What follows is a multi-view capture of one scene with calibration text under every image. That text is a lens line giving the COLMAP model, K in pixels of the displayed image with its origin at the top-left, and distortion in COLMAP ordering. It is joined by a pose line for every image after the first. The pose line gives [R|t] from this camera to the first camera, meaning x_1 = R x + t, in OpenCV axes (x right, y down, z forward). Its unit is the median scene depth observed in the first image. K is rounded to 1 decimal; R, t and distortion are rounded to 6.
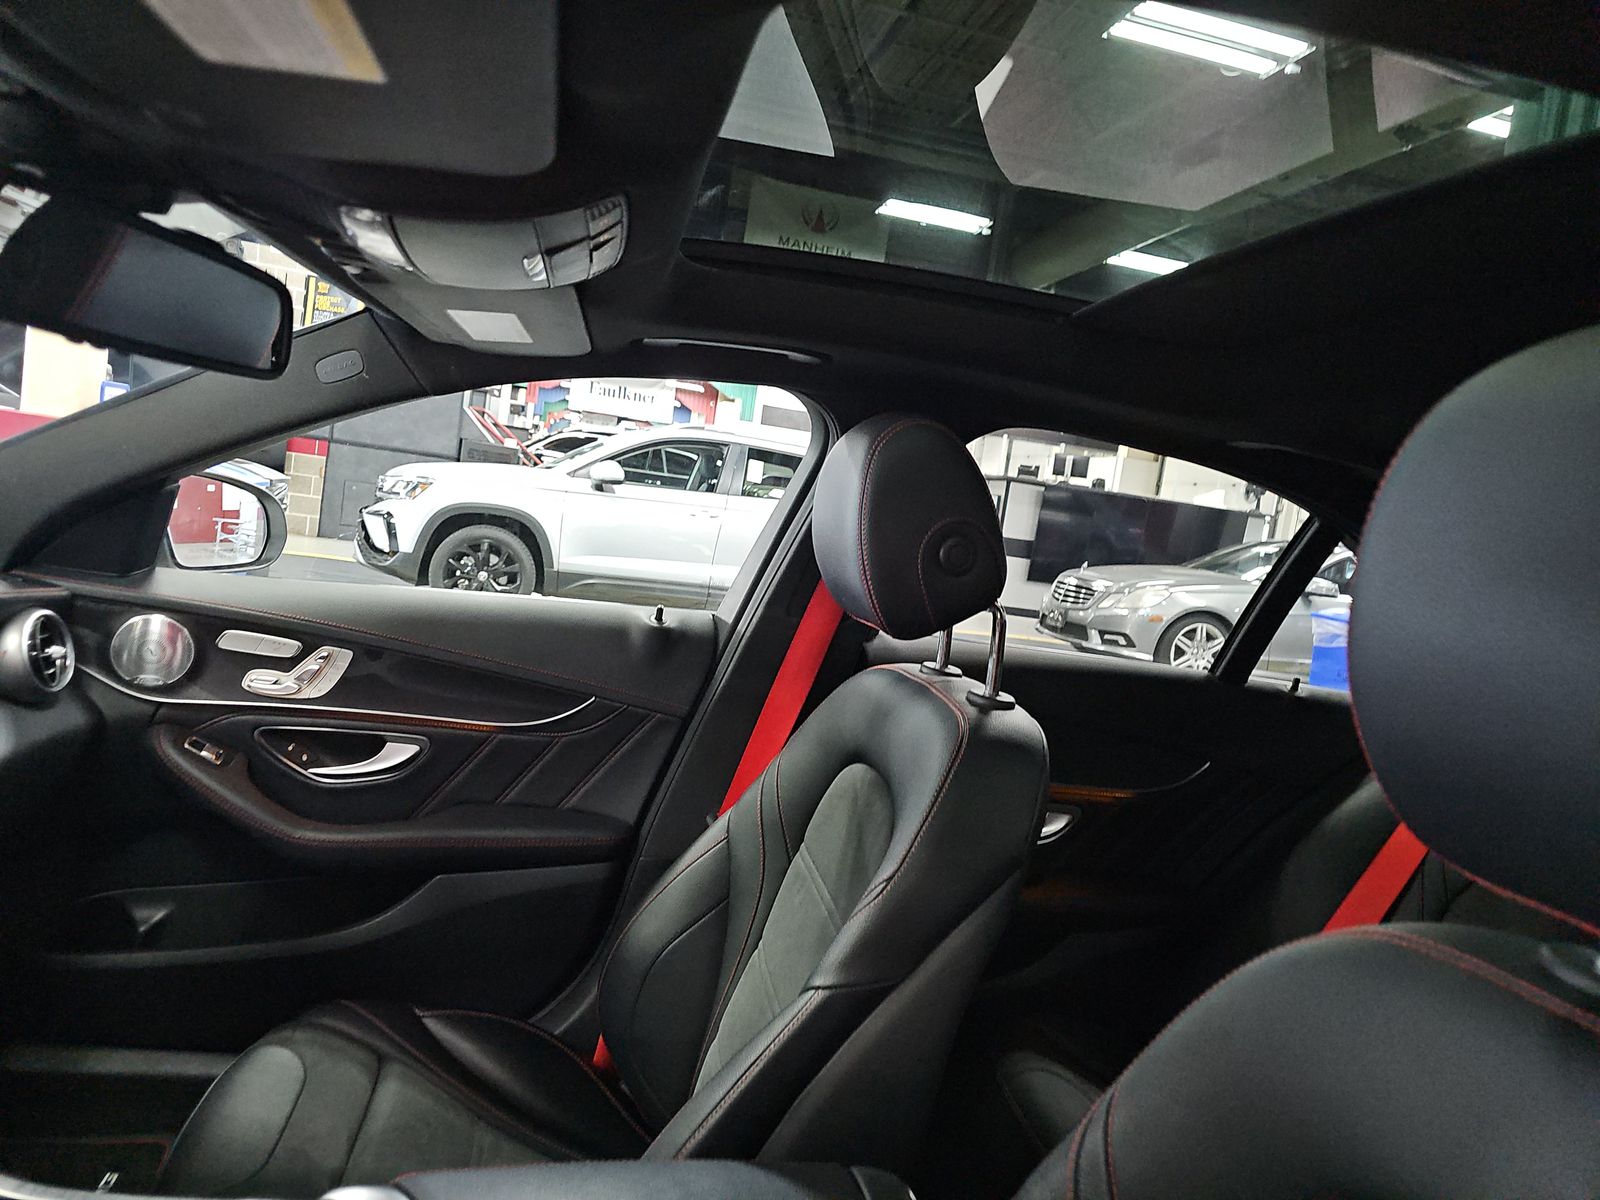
lens RADIAL K [[1078.9, 0, 800.0], [0, 1078.9, 600.0], [0, 0, 1]] dist [-0.002639, -0.036109]
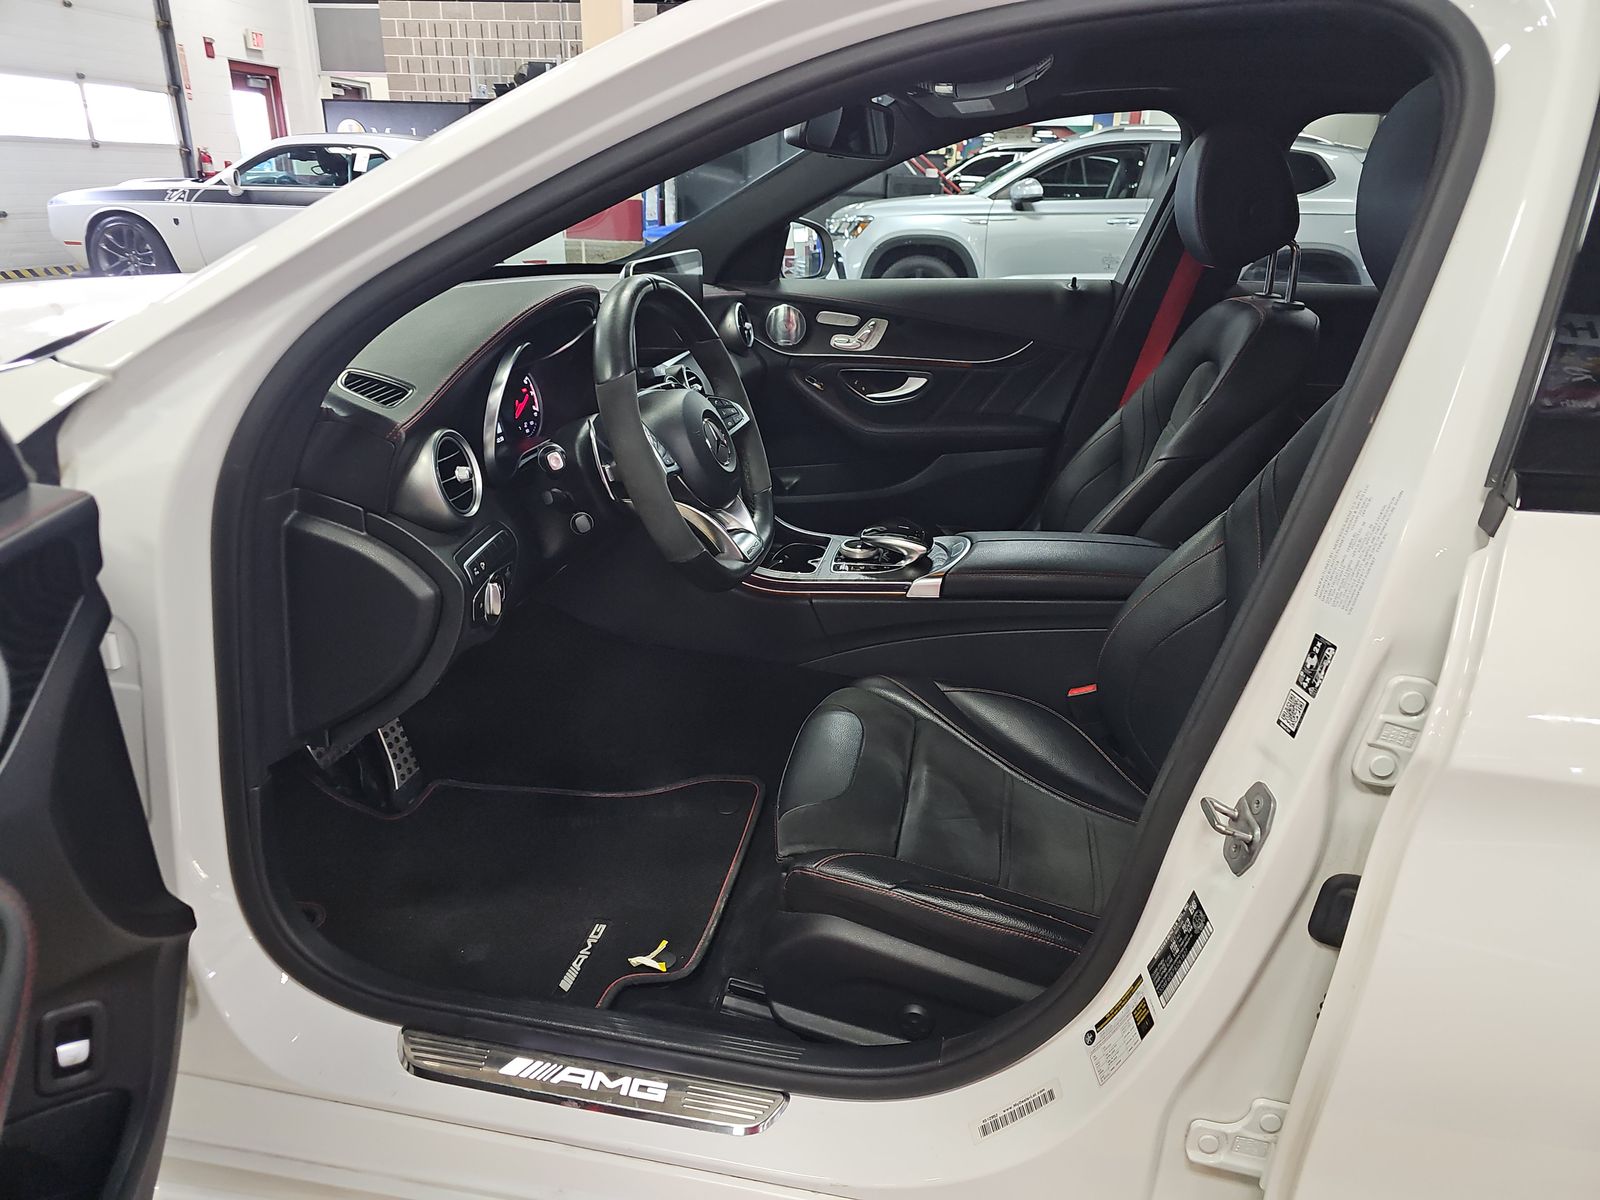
lens RADIAL K [[1085.5, 0, 829.4], [0, 1085.5, 598.5], [0, 0, 1]] dist [0.057009, 0.000702]
pose [[0.936239, 0.005601, -0.351320, 0.094772], [0.077455, 0.971987, 0.221906, 0.081211], [0.342721, -0.234968, 0.909578, -0.650395]]
